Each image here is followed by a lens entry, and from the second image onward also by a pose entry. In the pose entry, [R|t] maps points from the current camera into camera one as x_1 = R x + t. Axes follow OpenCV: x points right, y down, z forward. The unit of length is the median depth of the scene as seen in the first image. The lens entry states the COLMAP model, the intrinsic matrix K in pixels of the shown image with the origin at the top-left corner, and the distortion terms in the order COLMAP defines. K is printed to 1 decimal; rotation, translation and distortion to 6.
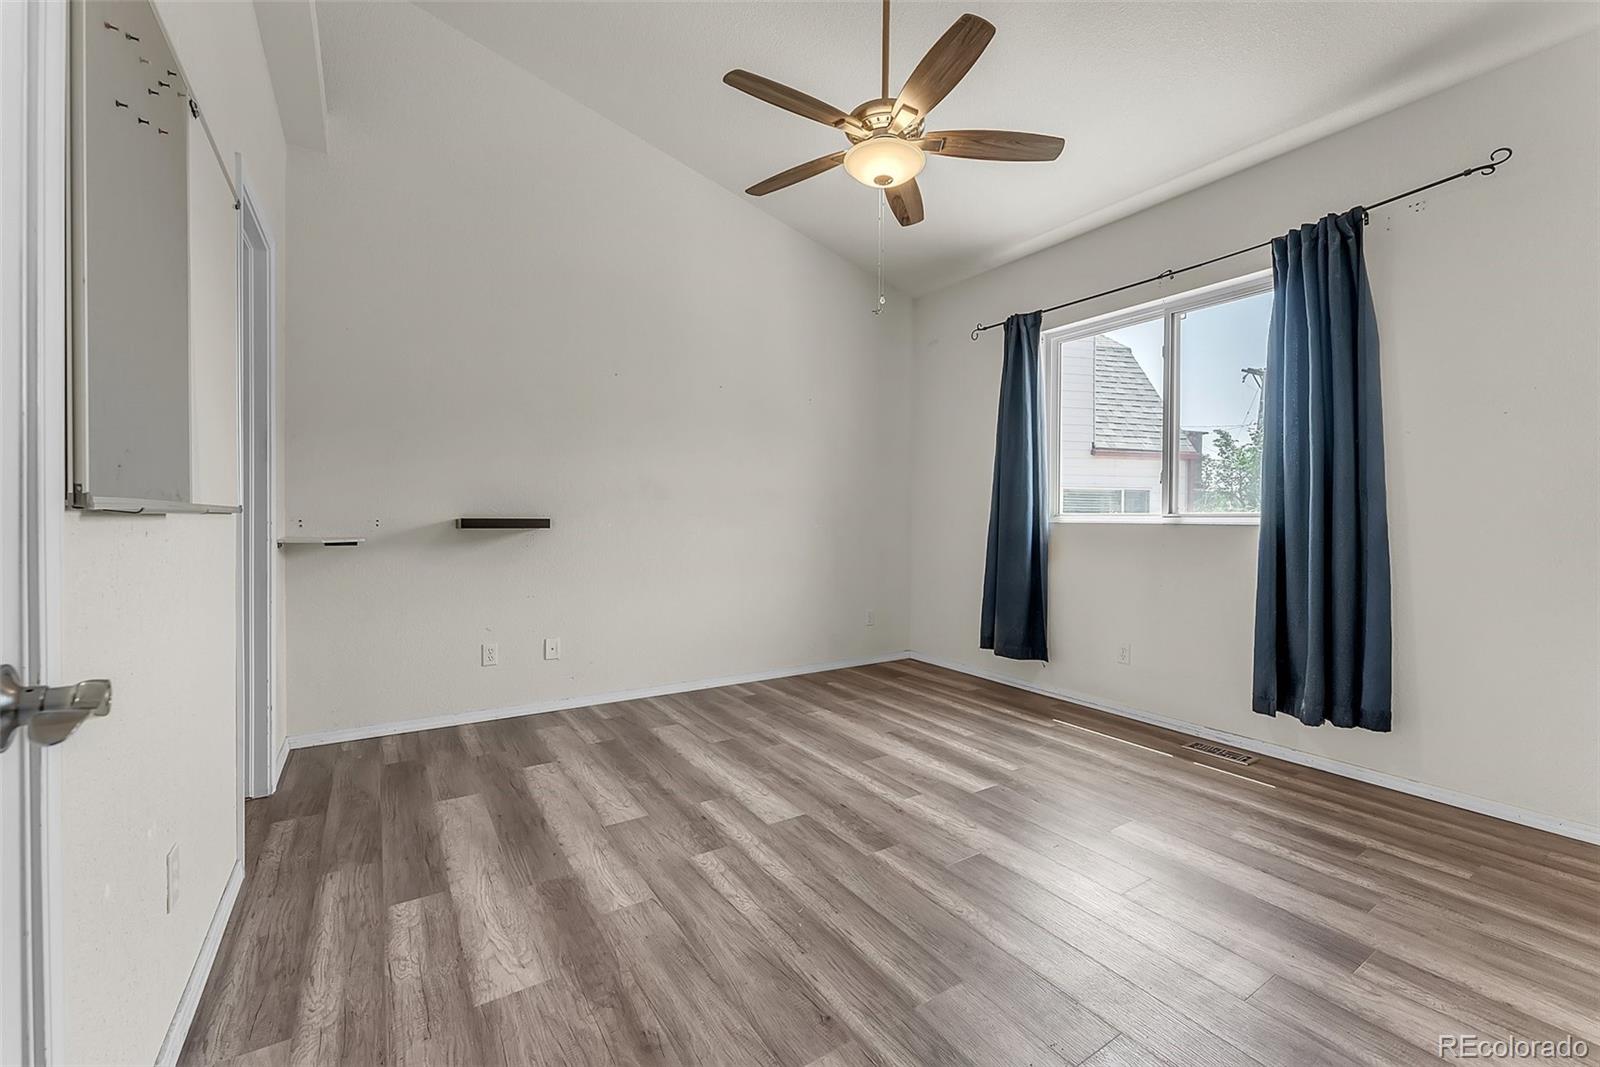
lens RADIAL K [[654.4, 0, 800.9], [0, 654.4, 522.1], [0, 0, 1]] dist [0.000202, 0.000007]
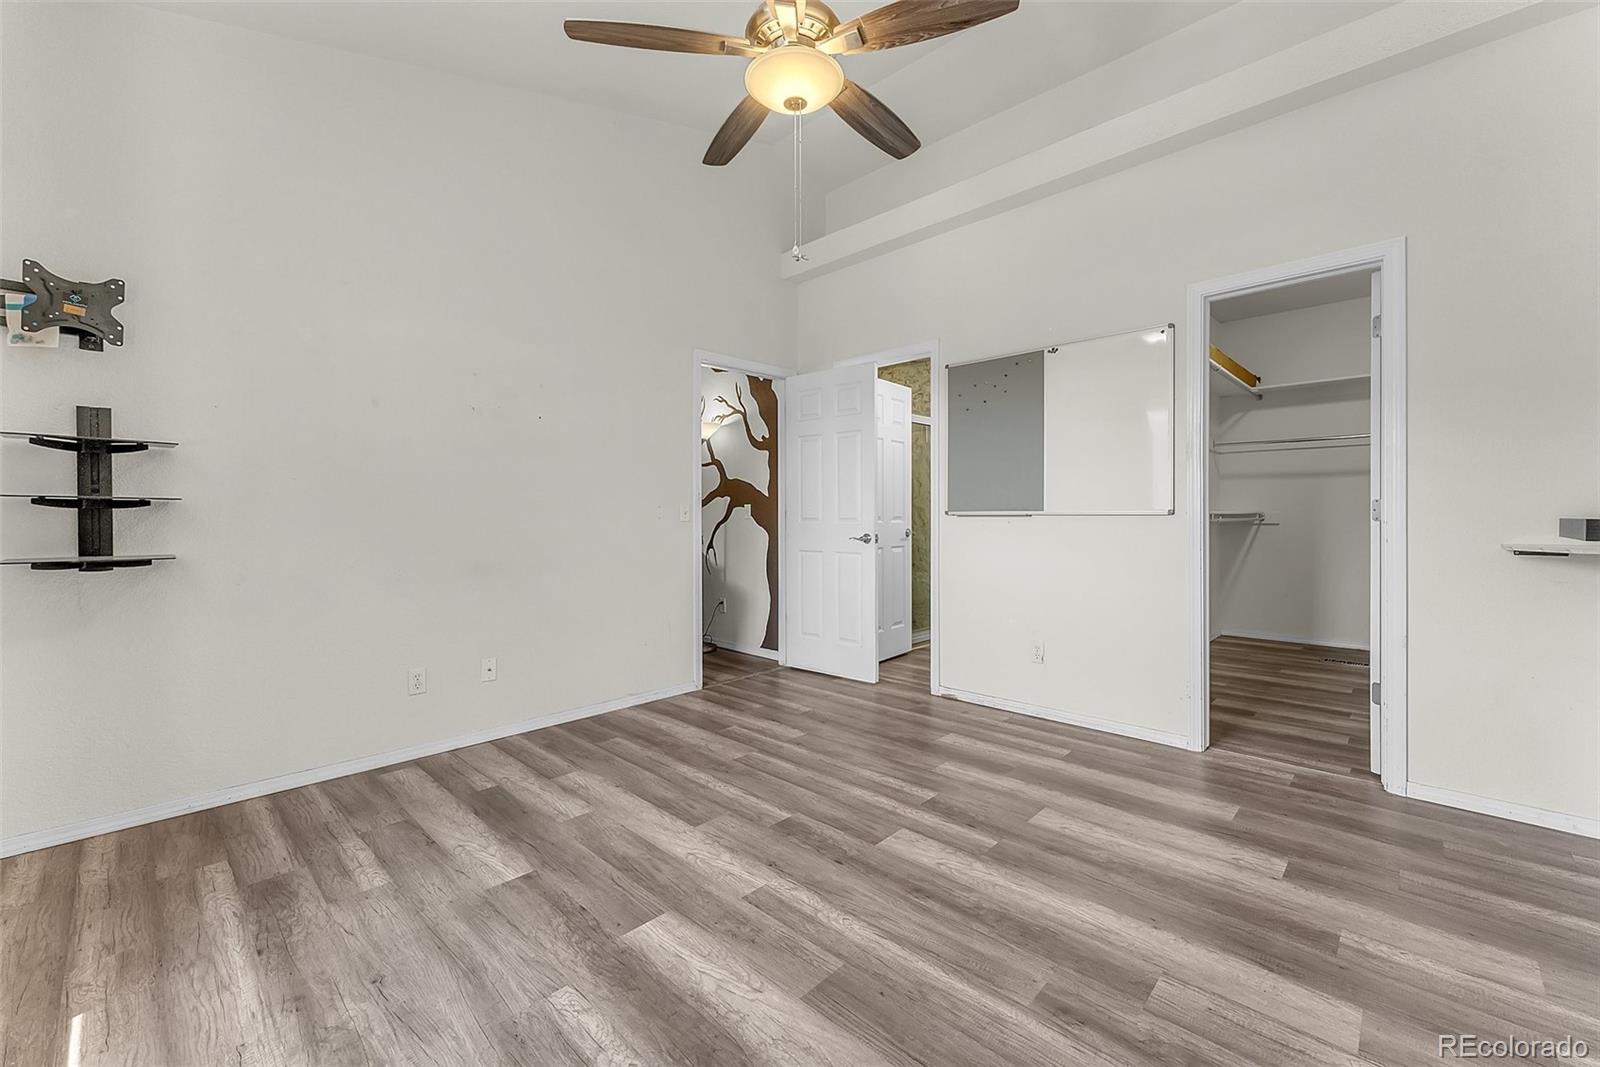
lens RADIAL K [[654.4, 0, 800.9], [0, 654.4, 522.1], [0, 0, 1]] dist [0.000202, 0.000007]
pose [[-0.975911, -0.002673, -0.218153, 0.304717], [-0.005244, 0.999923, 0.011207, -0.004467], [0.218107, 0.012081, -0.975850, 1.862952]]
